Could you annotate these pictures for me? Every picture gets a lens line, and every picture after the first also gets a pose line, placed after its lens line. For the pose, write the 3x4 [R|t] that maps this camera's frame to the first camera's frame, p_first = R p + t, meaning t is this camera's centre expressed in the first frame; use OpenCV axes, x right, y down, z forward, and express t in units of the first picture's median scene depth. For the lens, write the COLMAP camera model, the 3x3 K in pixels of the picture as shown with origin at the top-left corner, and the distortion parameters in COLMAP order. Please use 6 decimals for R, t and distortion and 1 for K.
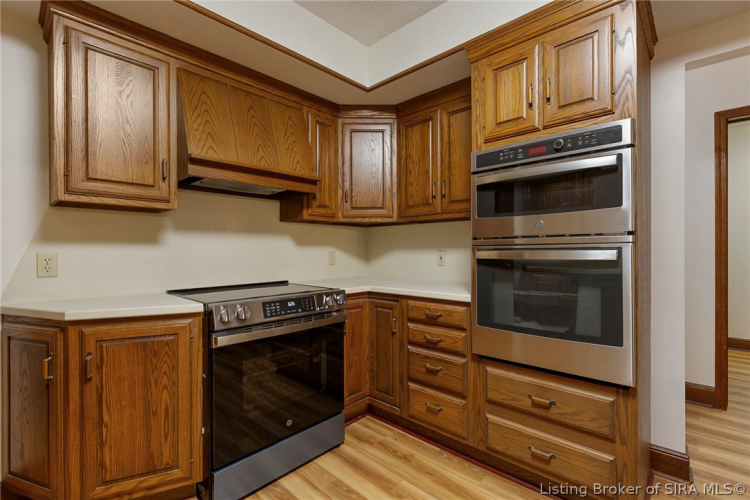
lens RADIAL K [[340.3, 0, 375.0], [0, 340.3, 250.0], [0, 0, 1]] dist [-0.000204, 0.000042]
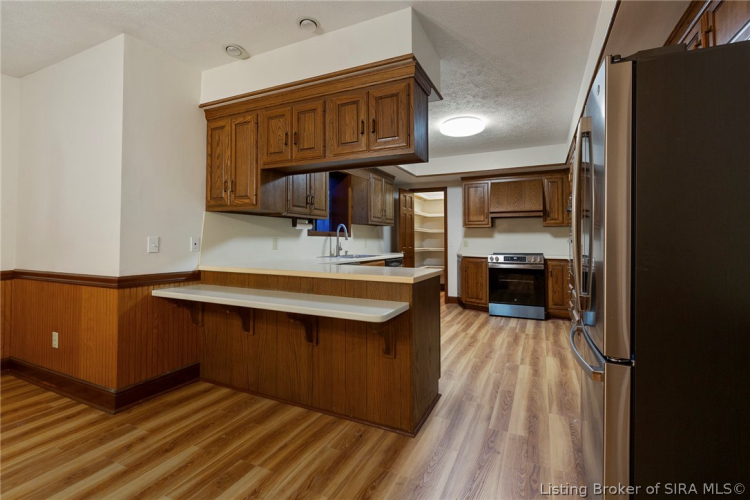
lens RADIAL K [[339.7, 0, 375.1], [0, 339.7, 236.6], [0, 0, 1]] dist [-0.000451, -0.000027]
pose [[0.296174, -0.008843, -0.955093, 2.144176], [-0.001892, 0.999950, -0.009845, 0.006328], [0.955132, 0.004723, 0.296142, -0.986073]]
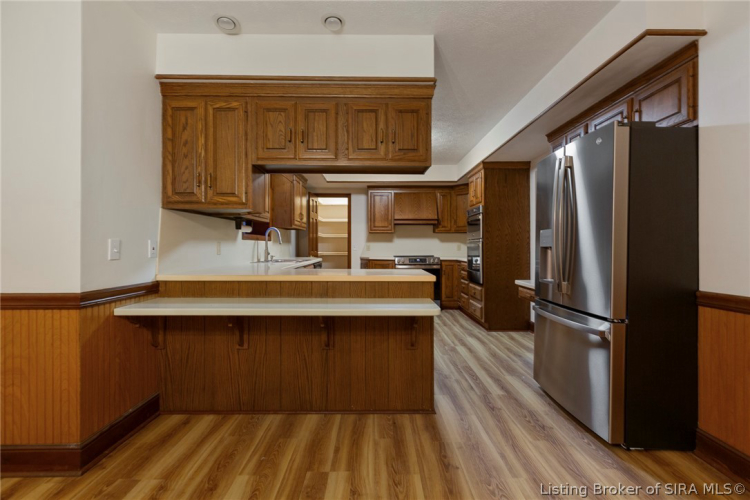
lens RADIAL K [[340.3, 0, 375.0], [0, 340.3, 250.0], [0, 0, 1]] dist [-0.000204, 0.000042]
pose [[0.682724, 0.010781, -0.730597, 1.891303], [-0.000203, 0.999894, 0.014565, 0.013162], [0.730677, -0.009796, 0.682653, -1.578441]]
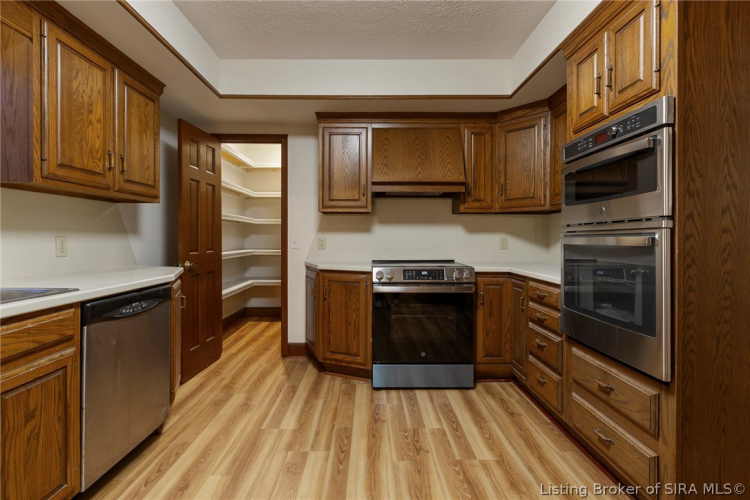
lens RADIAL K [[348.8, 0, 372.3], [0, 348.8, 235.5], [0, 0, 1]] dist [-0.000152, 0.000030]
pose [[0.689751, 0.000016, -0.724046, 0.675995], [-0.003631, 0.999988, -0.003436, 0.003712], [0.724037, 0.004999, 0.689743, -0.191779]]
